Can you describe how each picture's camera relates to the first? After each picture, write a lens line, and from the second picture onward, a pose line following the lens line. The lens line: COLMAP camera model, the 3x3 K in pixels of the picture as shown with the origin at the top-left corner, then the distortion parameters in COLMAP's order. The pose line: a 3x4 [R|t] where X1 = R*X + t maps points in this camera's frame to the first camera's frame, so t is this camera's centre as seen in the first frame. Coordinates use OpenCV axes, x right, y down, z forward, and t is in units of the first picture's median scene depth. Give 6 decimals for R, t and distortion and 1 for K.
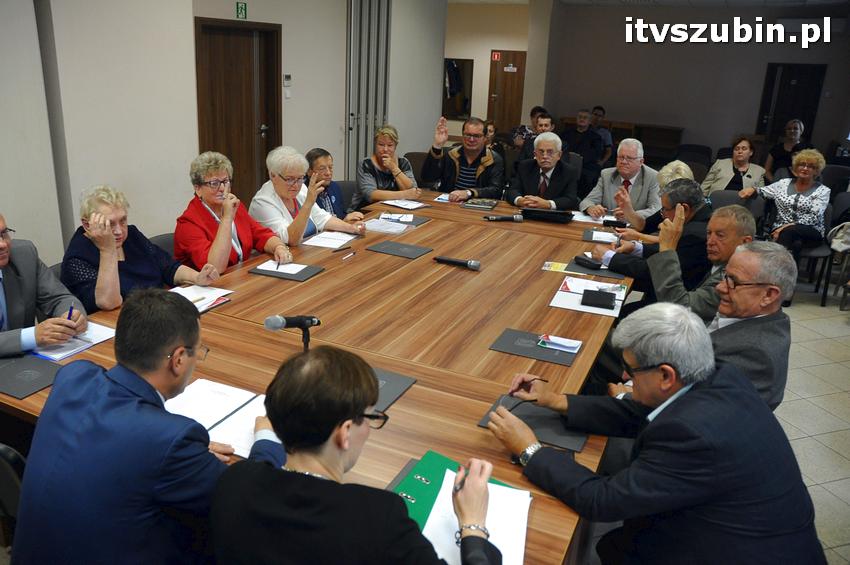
lens RADIAL K [[651.1, 0, 412.0], [0, 651.1, 257.3], [0, 0, 1]] dist [-0.148713, 0.134651]
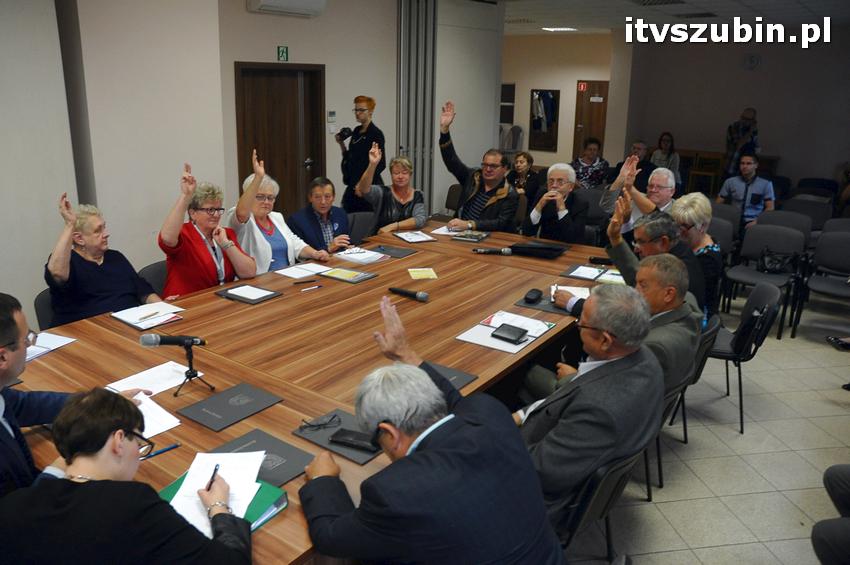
lens RADIAL K [[644.6, 0, 410.9], [0, 644.6, 264.0], [0, 0, 1]] dist [-0.124693, 0.002329]
pose [[0.982504, 0.023859, -0.184706, 0.200817], [-0.029744, 0.999132, -0.029155, -0.007065], [0.183850, 0.034139, 0.982361, -0.011534]]
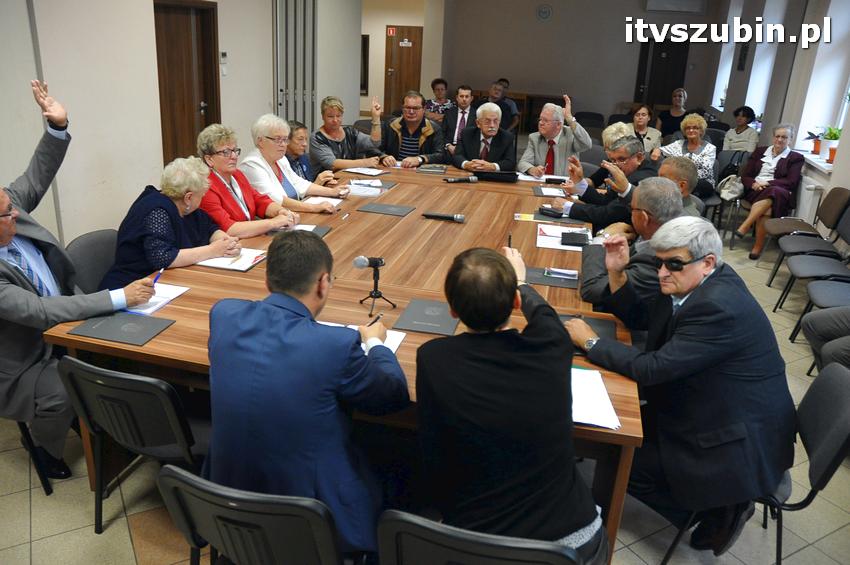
lens RADIAL K [[644.6, 0, 410.9], [0, 644.6, 264.0], [0, 0, 1]] dist [-0.124693, 0.002329]
pose [[0.981978, -0.060926, 0.178904, -0.148657], [0.052085, 0.997197, 0.053709, 0.020090], [-0.181675, -0.043423, 0.982399, -0.078097]]
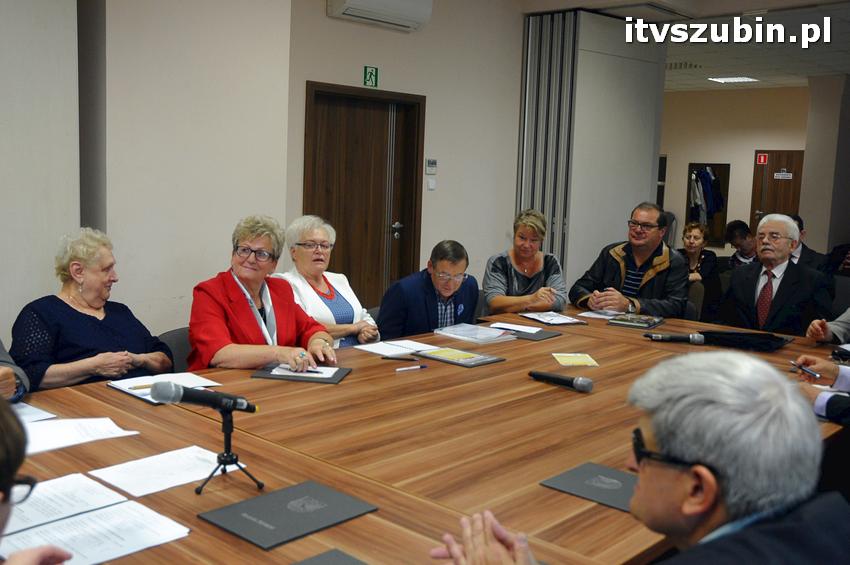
lens RADIAL K [[841.2, 0, 424.5], [0, 841.2, 272.3], [0, 0, 1]] dist [-0.021592, 0.017008]
pose [[0.957750, 0.025966, -0.286429, 0.139076], [-0.080485, 0.980322, -0.180251, 0.051356], [0.276112, 0.195689, 0.940993, 0.087759]]
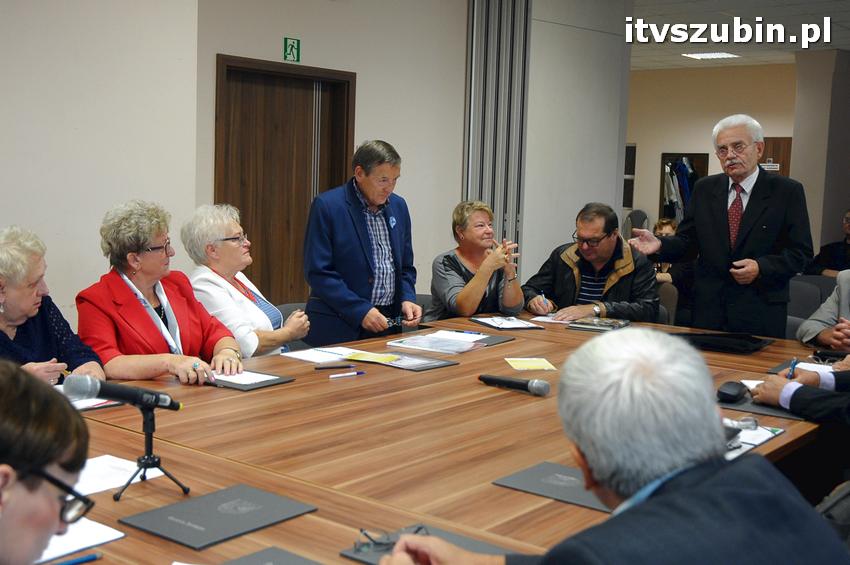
lens RADIAL K [[1009.6, 0, 423.1], [0, 1009.6, 263.2], [0, 0, 1]] dist [0.028442, 0.015641]
pose [[0.975467, 0.008348, -0.219985, 0.148116], [-0.055511, 0.976317, -0.209103, 0.076836], [0.213030, 0.216185, 0.952829, 0.043600]]
